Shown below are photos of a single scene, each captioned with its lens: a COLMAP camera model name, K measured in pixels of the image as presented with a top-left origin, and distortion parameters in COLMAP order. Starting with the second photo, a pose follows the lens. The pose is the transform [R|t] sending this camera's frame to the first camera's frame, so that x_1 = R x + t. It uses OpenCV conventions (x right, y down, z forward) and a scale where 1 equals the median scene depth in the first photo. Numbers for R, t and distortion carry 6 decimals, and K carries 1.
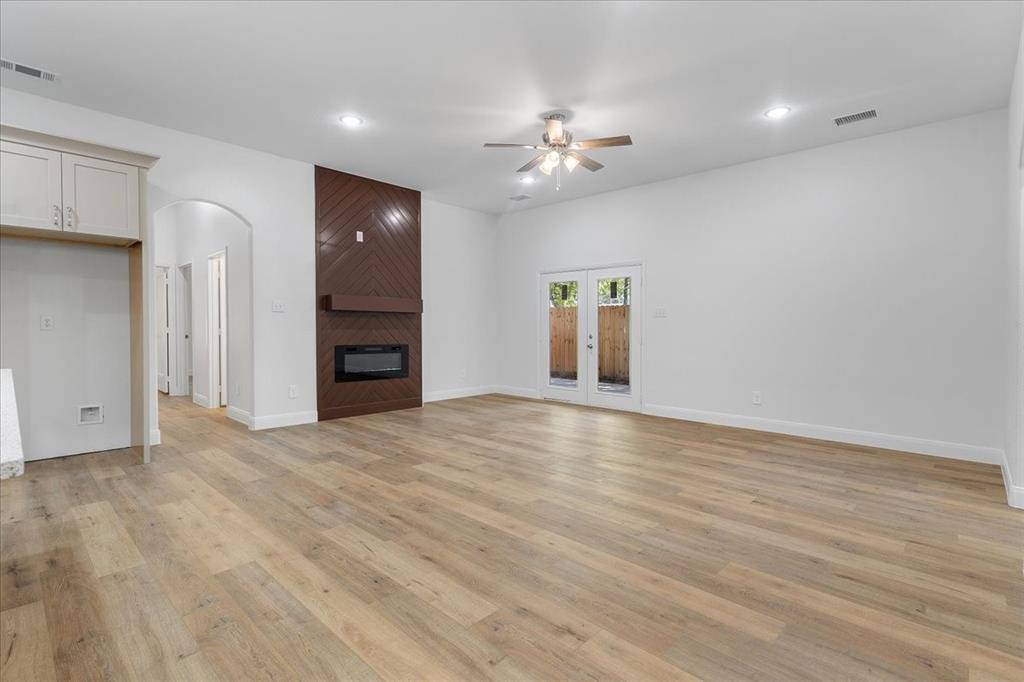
lens RADIAL K [[482.7, 0, 512.0], [0, 482.7, 341.0], [0, 0, 1]] dist [0.000318, 0.000196]
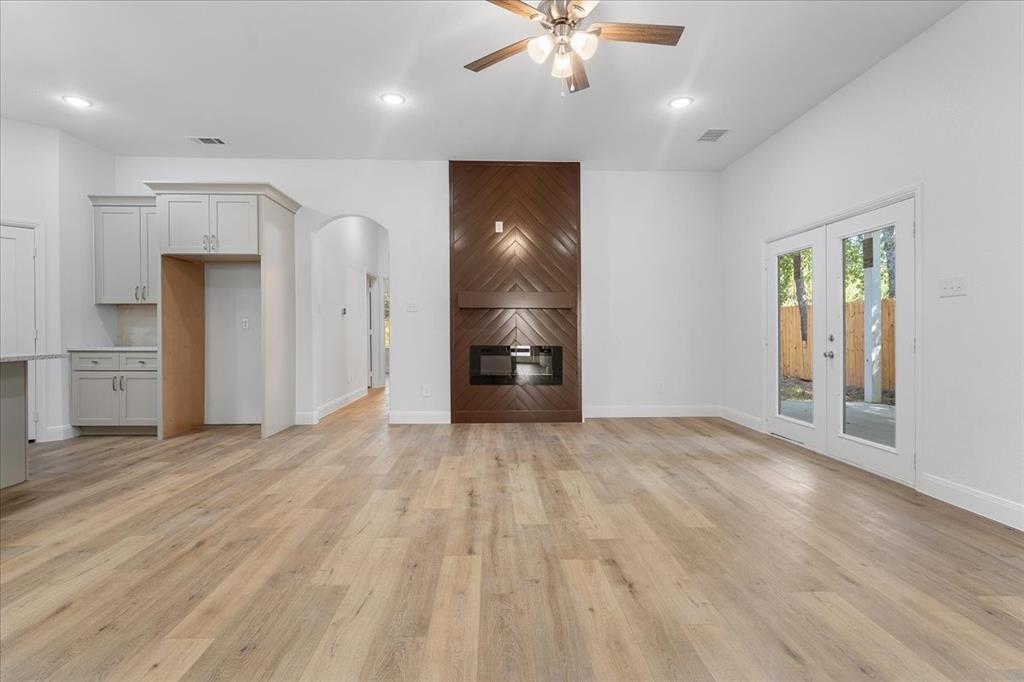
lens RADIAL K [[482.7, 0, 512.0], [0, 482.7, 341.0], [0, 0, 1]] dist [0.000318, 0.000196]
pose [[0.713956, 0.006552, -0.700160, 0.371206], [-0.015591, 0.999857, -0.006541, 0.005383], [0.700017, 0.015586, 0.713956, 0.397825]]
